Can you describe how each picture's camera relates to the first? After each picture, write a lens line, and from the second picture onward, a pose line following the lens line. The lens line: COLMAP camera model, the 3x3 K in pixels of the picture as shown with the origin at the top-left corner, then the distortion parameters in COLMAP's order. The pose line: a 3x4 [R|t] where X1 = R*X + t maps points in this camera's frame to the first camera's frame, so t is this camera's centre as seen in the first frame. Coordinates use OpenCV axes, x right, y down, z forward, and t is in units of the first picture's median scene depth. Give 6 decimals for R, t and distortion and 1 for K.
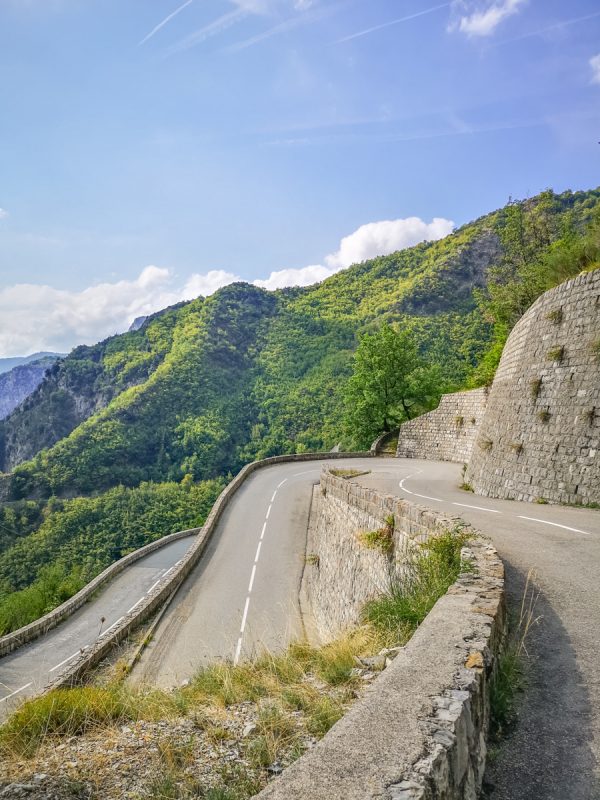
lens RADIAL K [[620.1, 0, 297.4], [0, 620.1, 402.0], [0, 0, 1]] dist [0.059920, -0.055971]
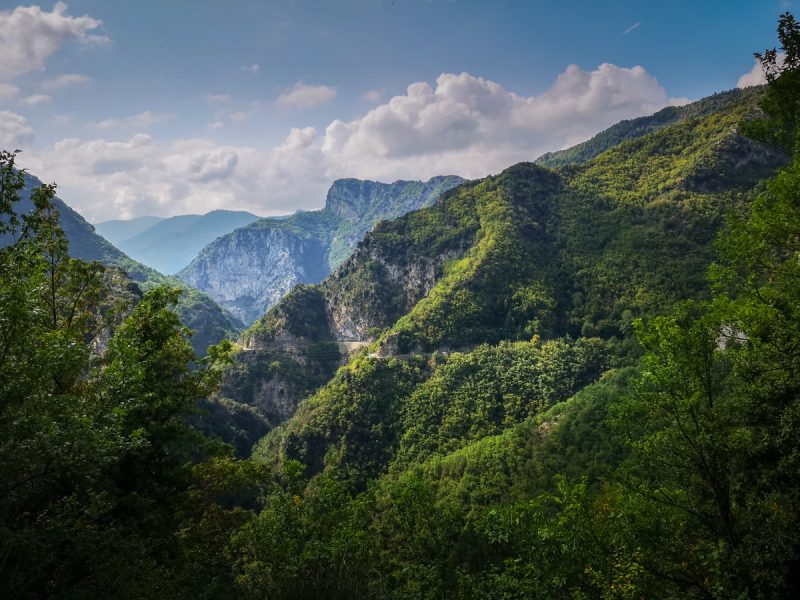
lens RADIAL K [[620.1, 0, 399.5], [0, 620.1, 301.1], [0, 0, 1]] dist [0.059920, -0.055971]
pose [[0.997525, 0.005156, -0.070121, -0.274233], [-0.000124, 0.997435, 0.071581, -0.027738], [0.070310, -0.071395, 0.994967, -0.166923]]
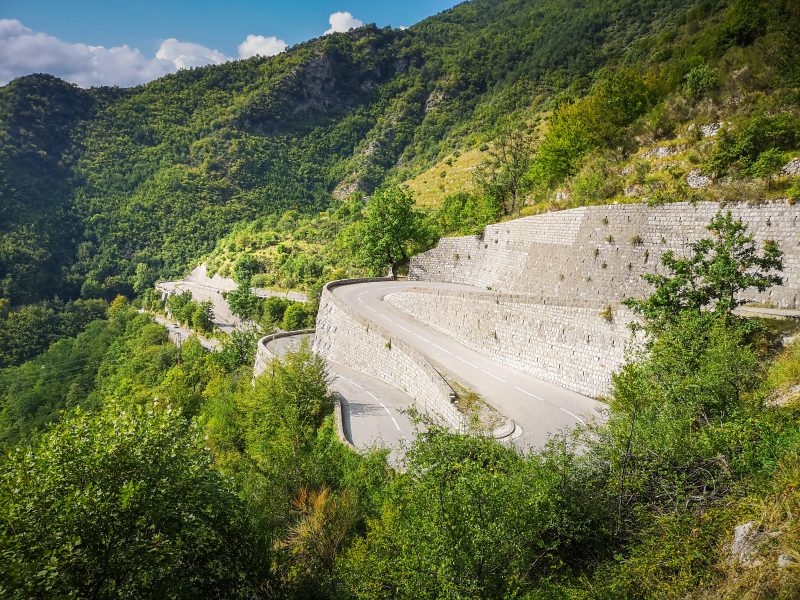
lens RADIAL K [[620.1, 0, 402.9], [0, 620.1, 299.2], [0, 0, 1]] dist [0.059920, -0.055971]
pose [[0.896080, -0.031355, 0.442784, -0.048943], [-0.025561, 0.992202, 0.121989, -0.004394], [-0.443157, -0.120630, 0.888291, -0.028141]]
